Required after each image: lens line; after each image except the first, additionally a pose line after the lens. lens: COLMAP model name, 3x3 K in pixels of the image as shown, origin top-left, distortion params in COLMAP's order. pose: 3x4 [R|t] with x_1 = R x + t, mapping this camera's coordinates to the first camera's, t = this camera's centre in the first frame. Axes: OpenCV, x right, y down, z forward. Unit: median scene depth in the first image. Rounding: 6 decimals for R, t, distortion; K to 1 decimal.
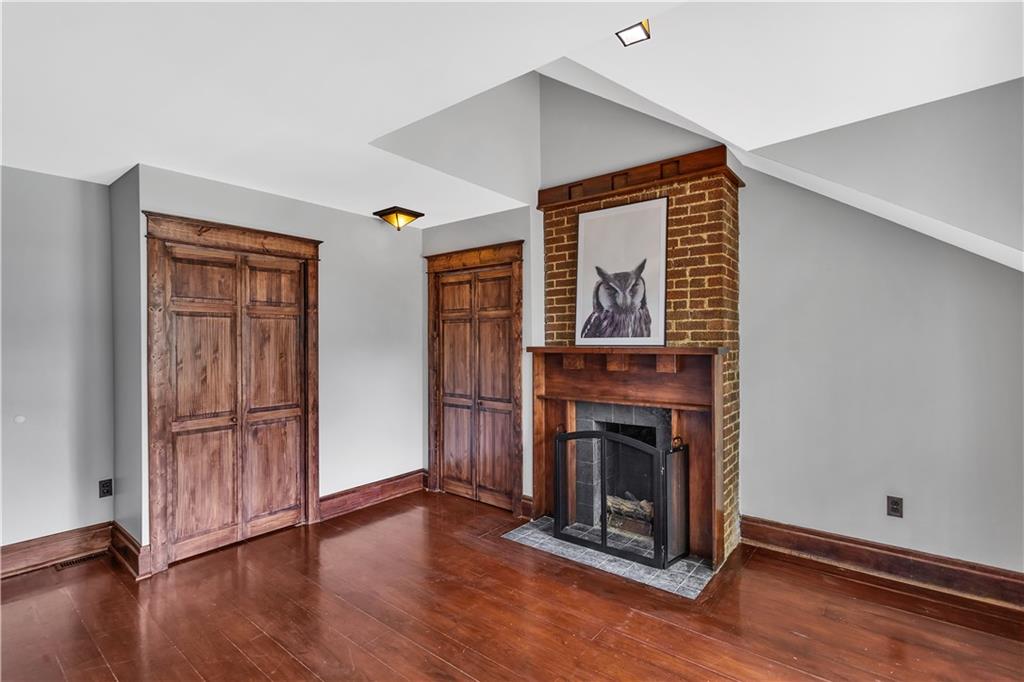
lens RADIAL K [[479.4, 0, 505.3], [0, 479.4, 343.3], [0, 0, 1]] dist [0.001685, 0.002777]
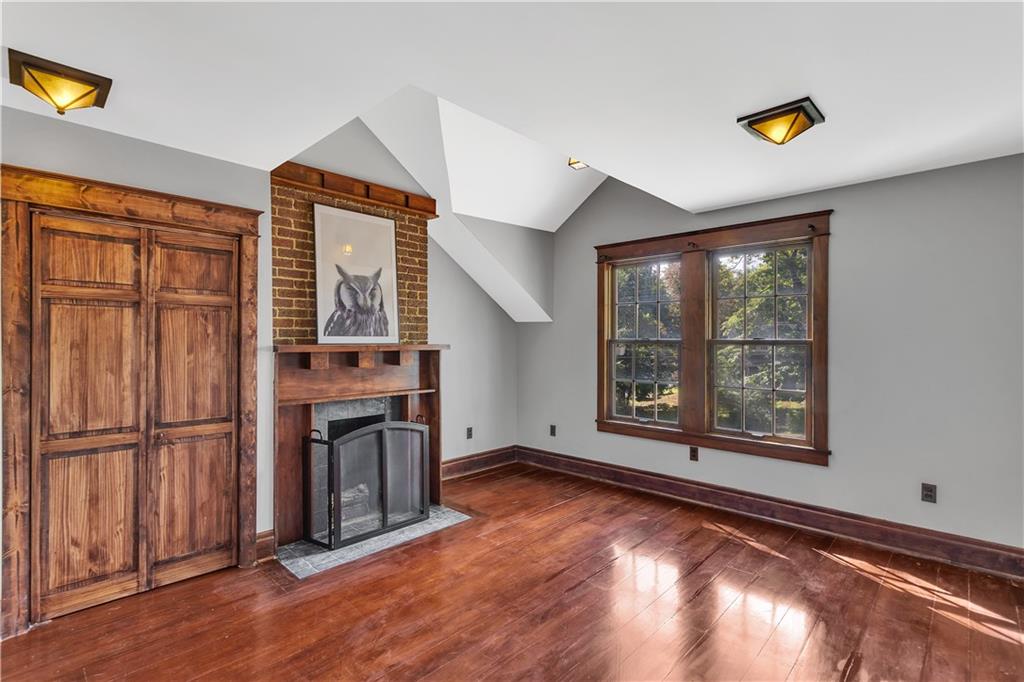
lens RADIAL K [[479.4, 0, 505.2], [0, 479.4, 340.4], [0, 0, 1]] dist [0.001685, 0.002777]
pose [[0.096222, 0.003084, 0.995355, -0.763285], [-0.000270, 0.999995, -0.003072, 0.000316], [-0.995360, 0.000027, 0.096222, 0.555419]]
